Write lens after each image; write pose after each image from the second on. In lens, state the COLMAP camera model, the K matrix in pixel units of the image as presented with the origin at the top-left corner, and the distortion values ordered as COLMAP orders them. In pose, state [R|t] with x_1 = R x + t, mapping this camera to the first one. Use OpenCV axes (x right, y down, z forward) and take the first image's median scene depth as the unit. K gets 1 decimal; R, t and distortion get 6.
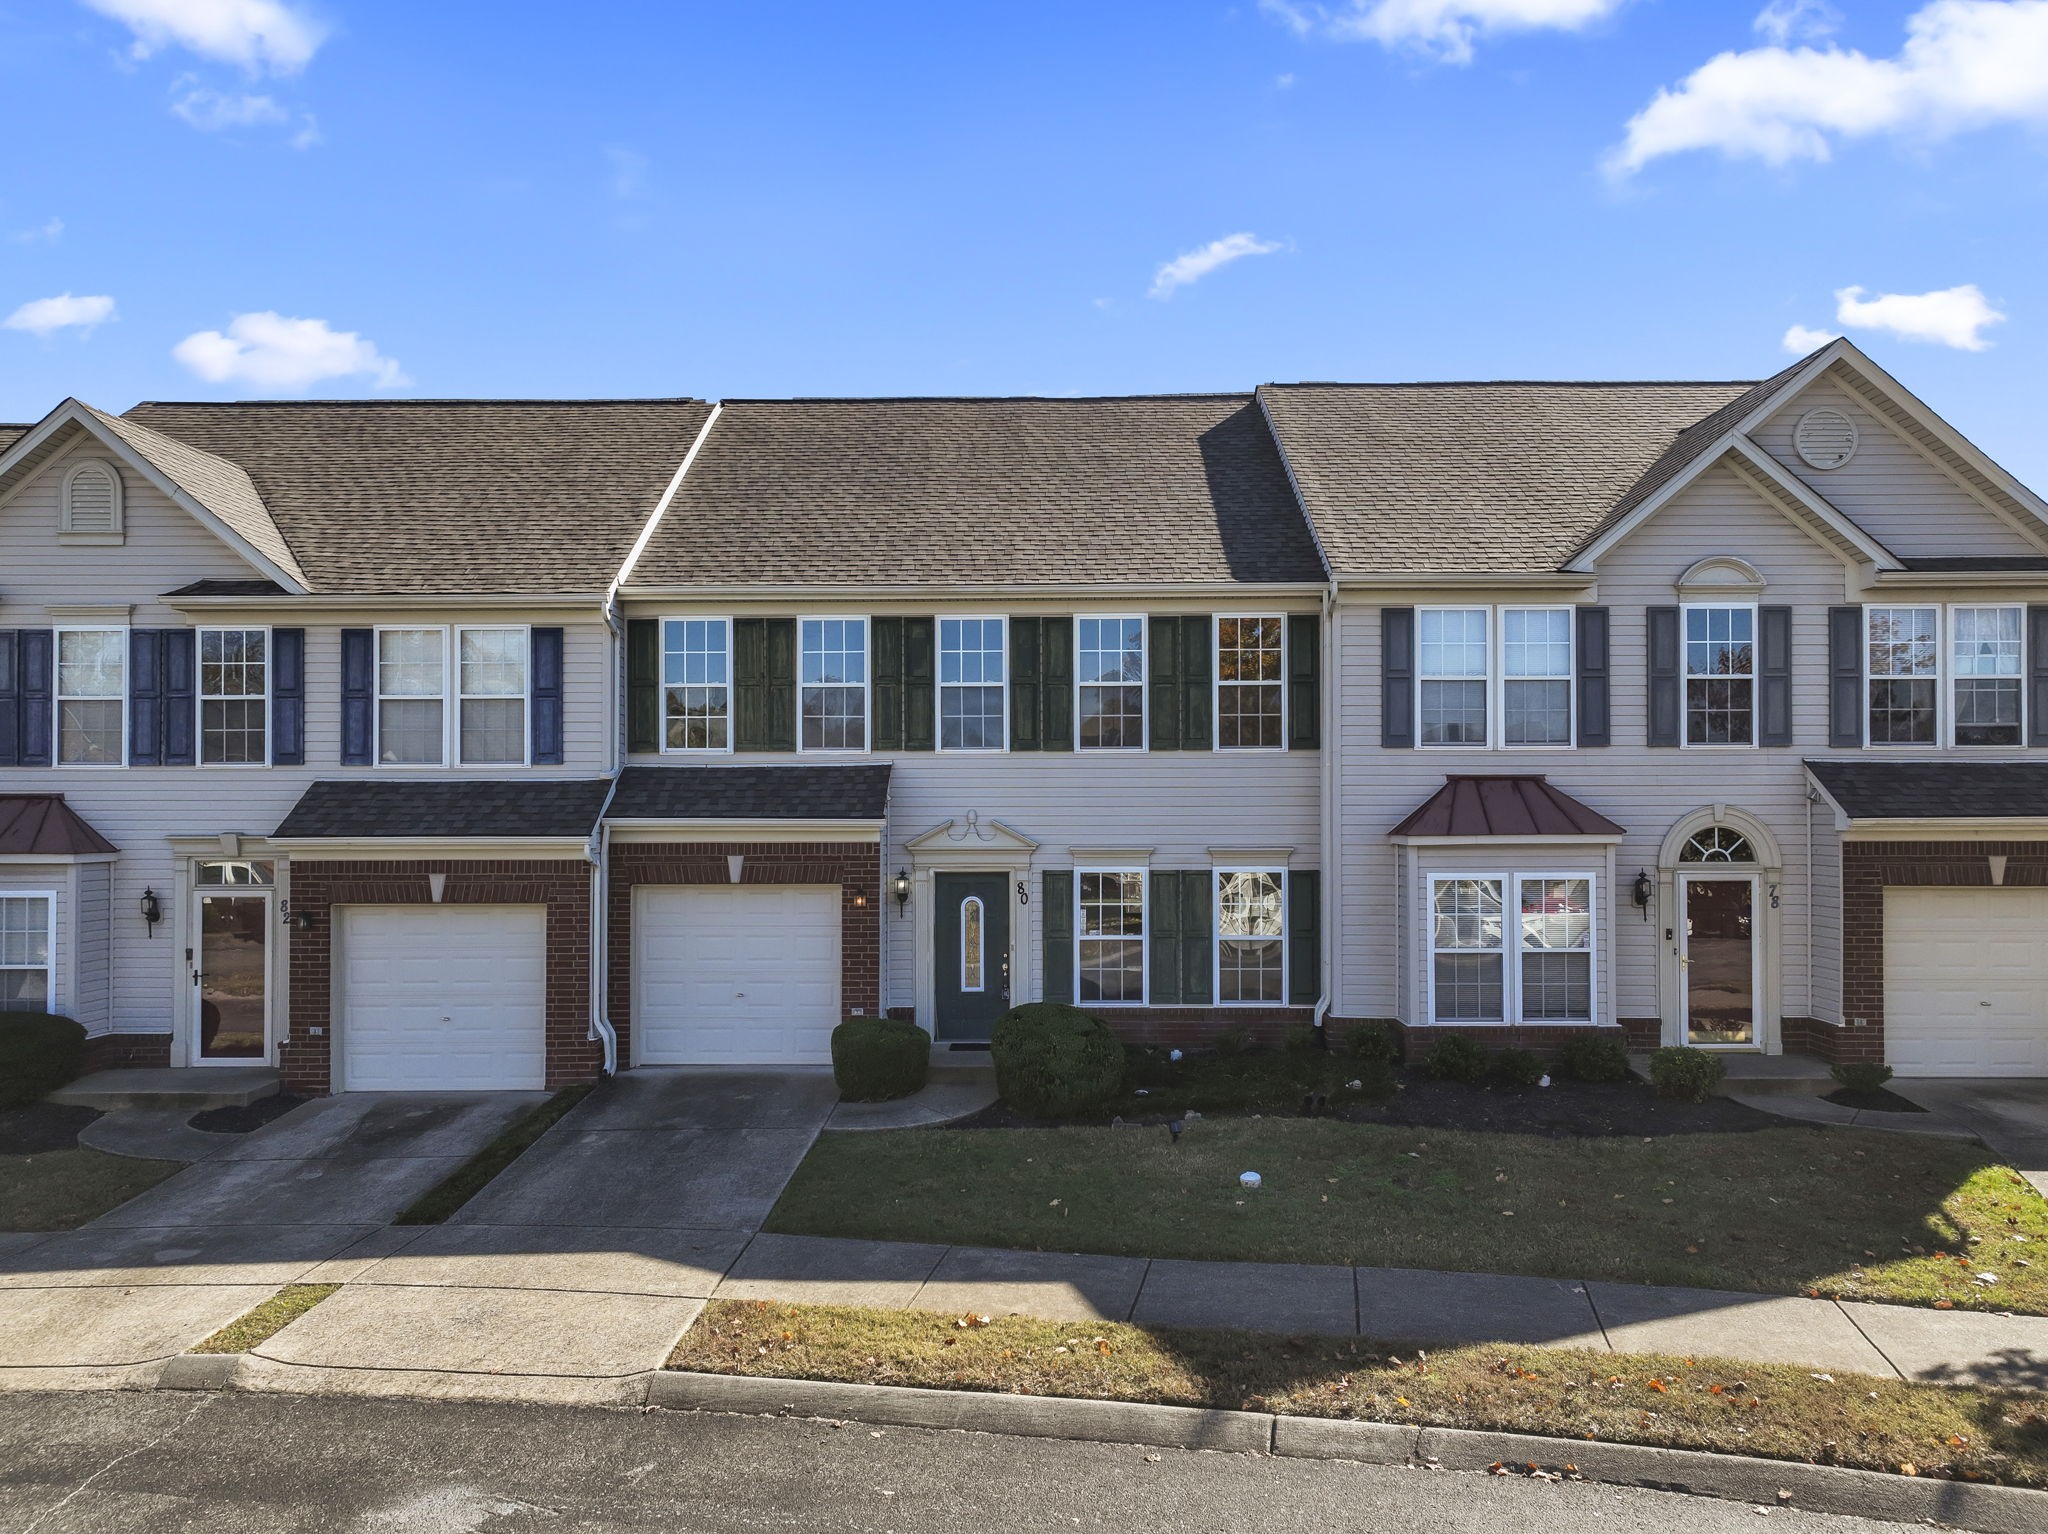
lens RADIAL K [[1478.1, 0, 1023.4], [0, 1478.1, 784.0], [0, 0, 1]] dist [0.001148, 0.011625]
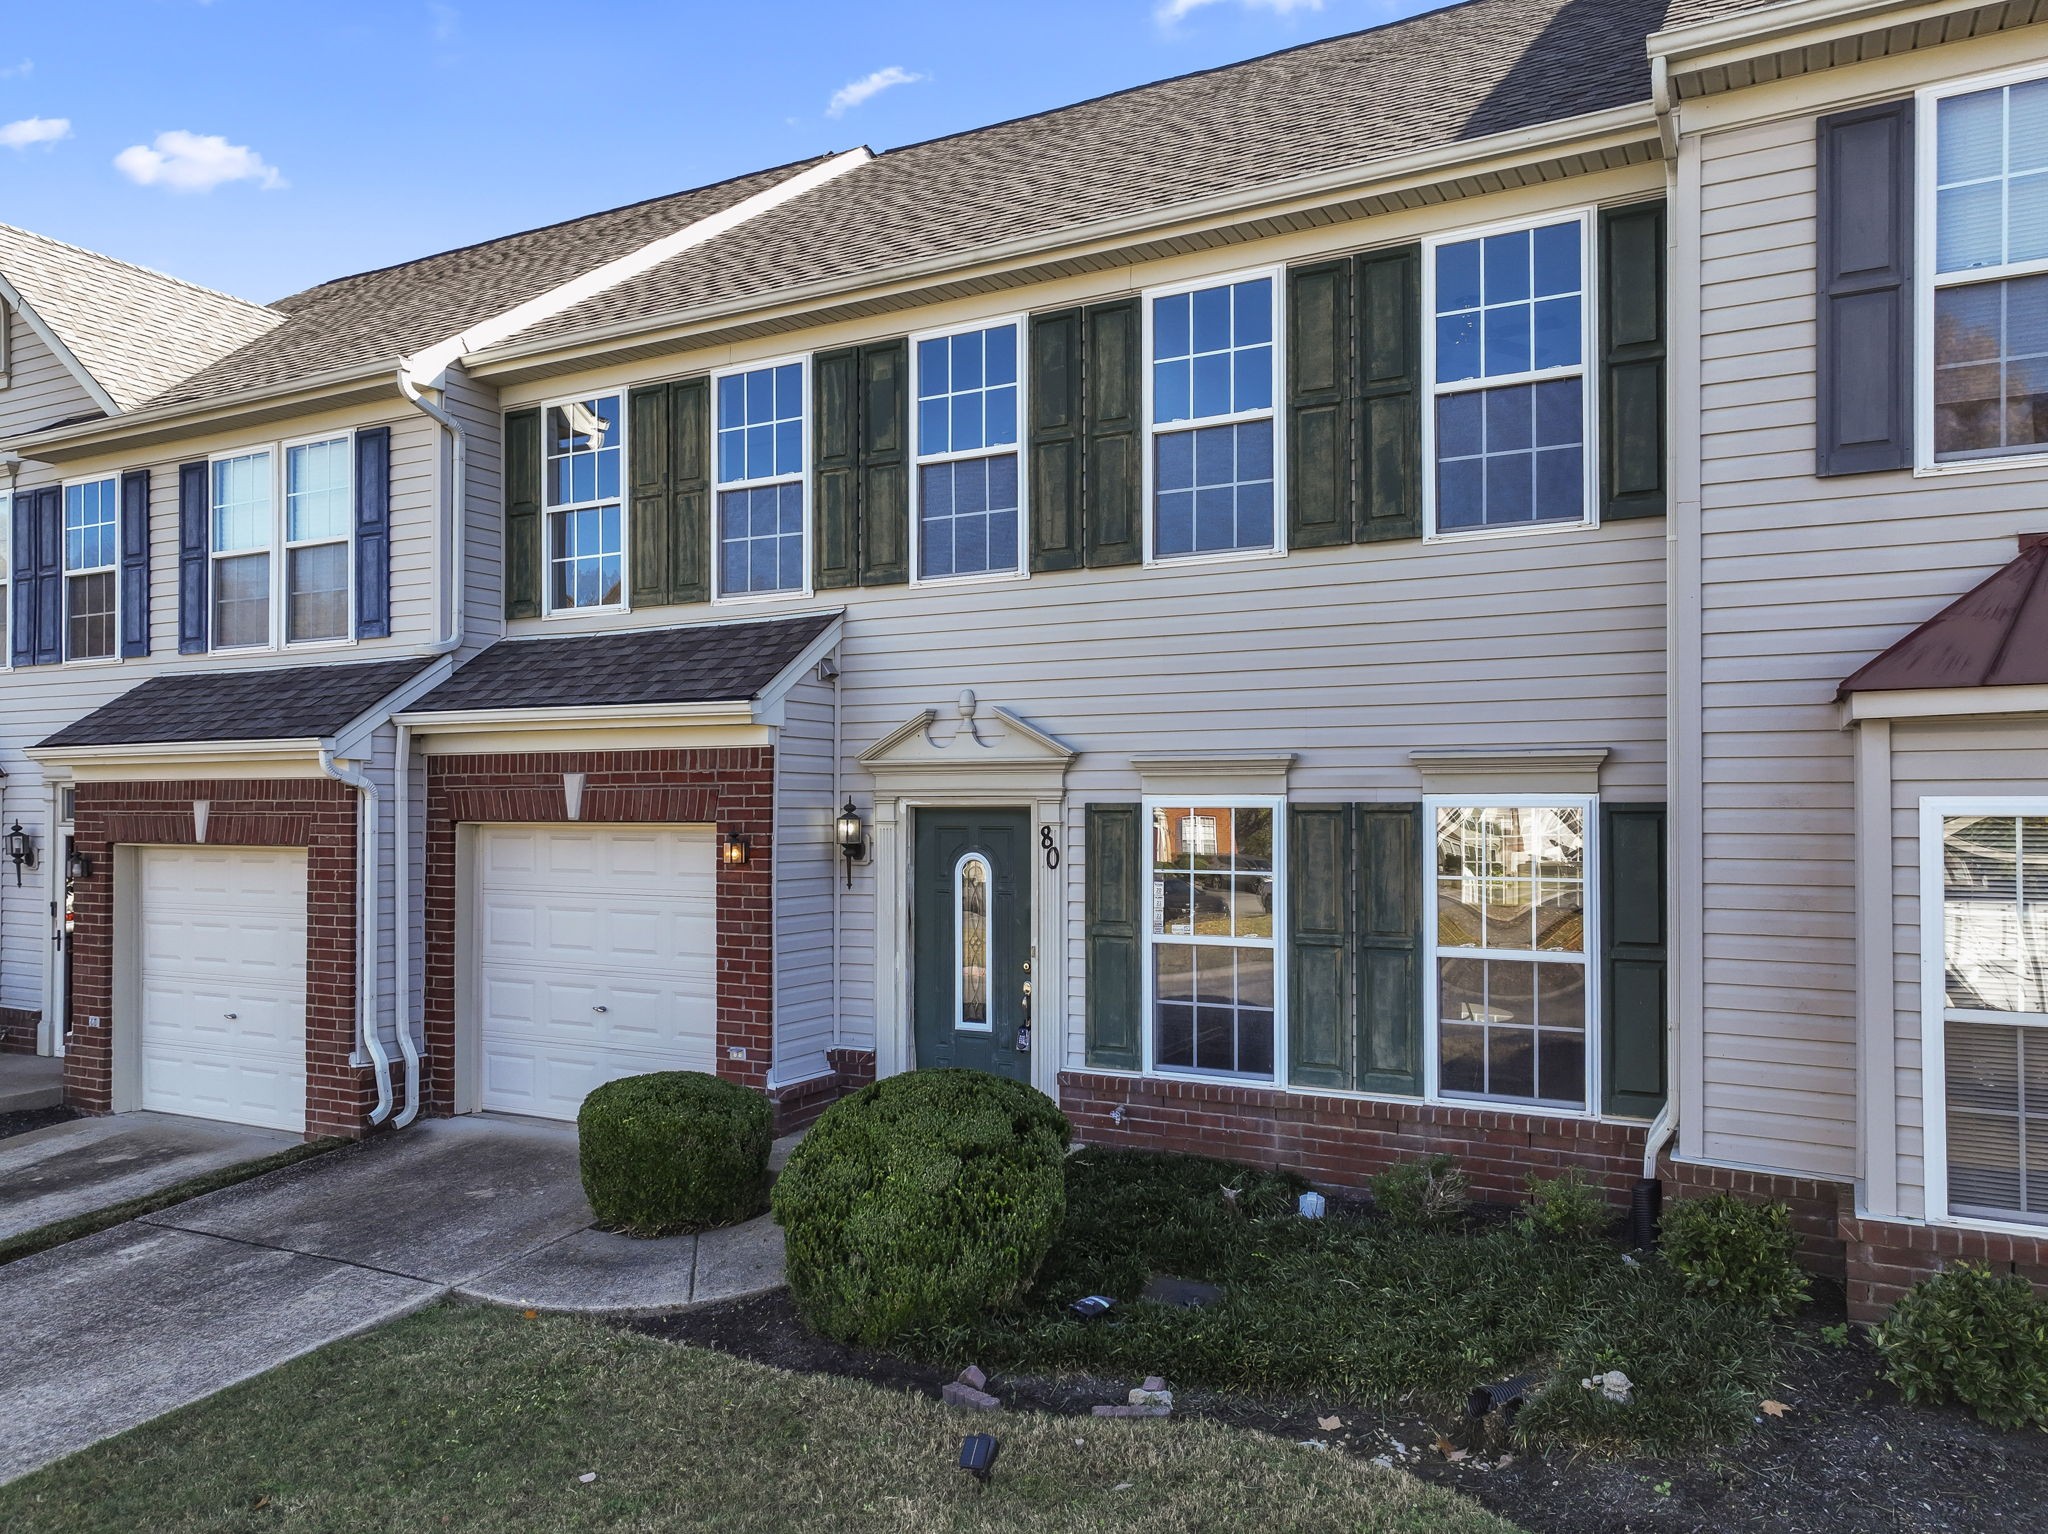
lens RADIAL K [[1478.1, 0, 1007.3], [0, 1478.1, 787.0], [0, 0, 1]] dist [0.001148, 0.011625]
pose [[0.884924, -0.004274, -0.465716, 0.232346], [0.006894, 0.999969, 0.003923, 0.052127], [0.465684, -0.006683, 0.884926, 0.551306]]
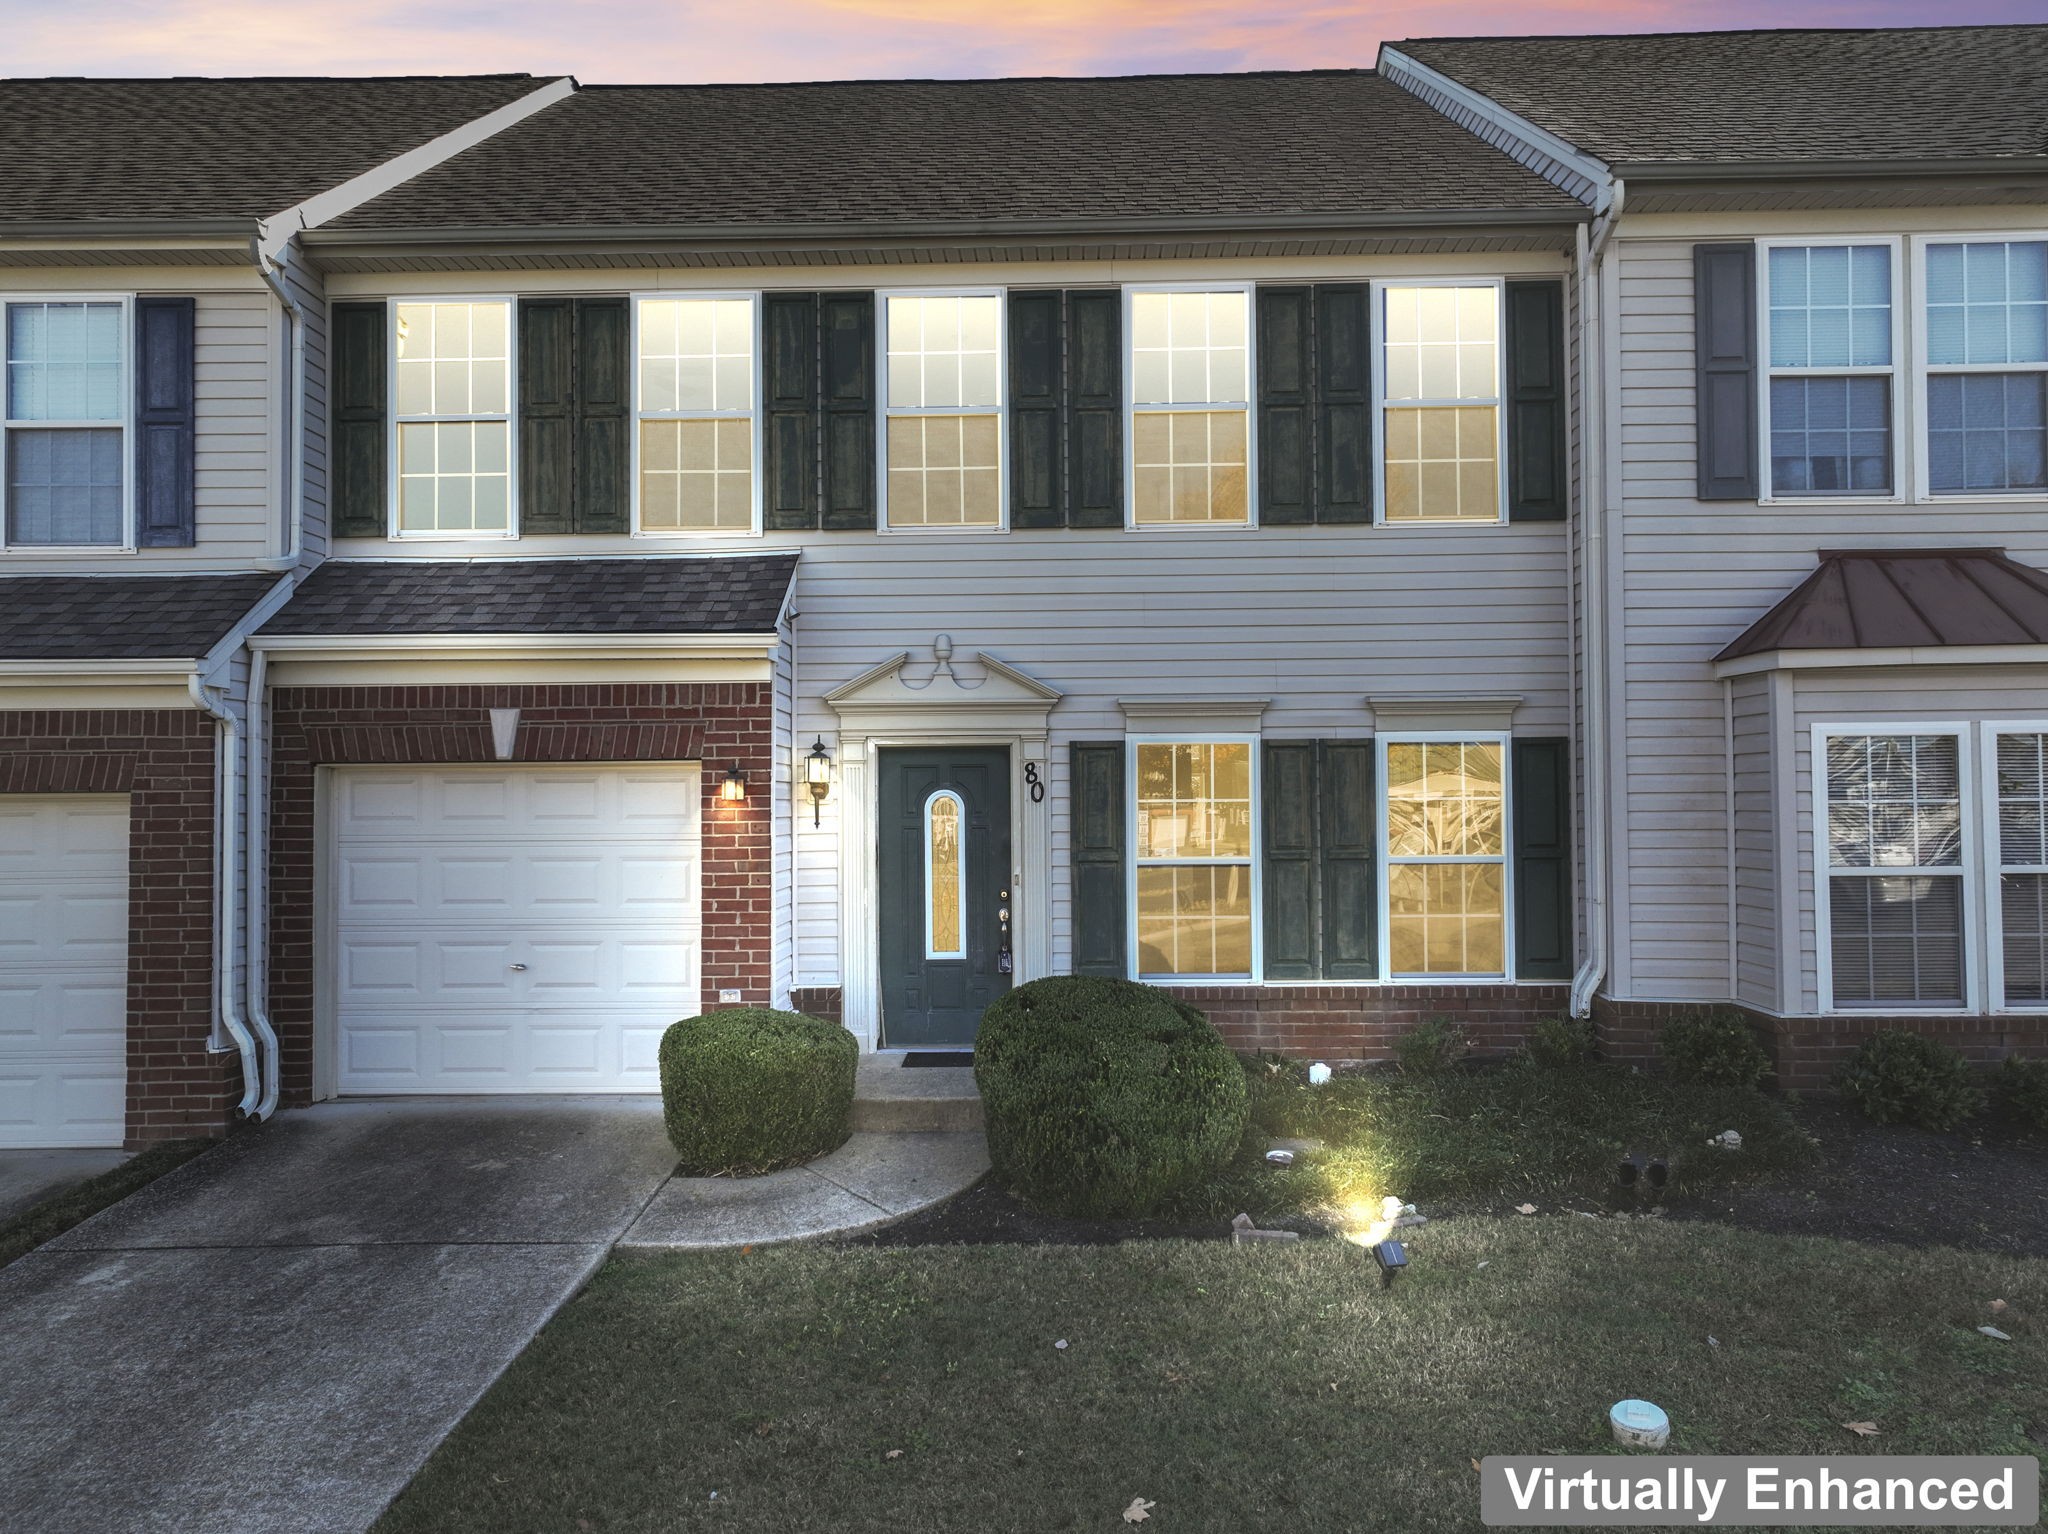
lens RADIAL K [[1478.1, 0, 1020.6], [0, 1478.1, 753.8], [0, 0, 1]] dist [0.001148, 0.011625]
pose [[0.999979, -0.005794, -0.002918, -0.004094], [0.005753, 0.999890, -0.013662, 0.072700], [0.002997, 0.013645, 0.999902, 0.454022]]
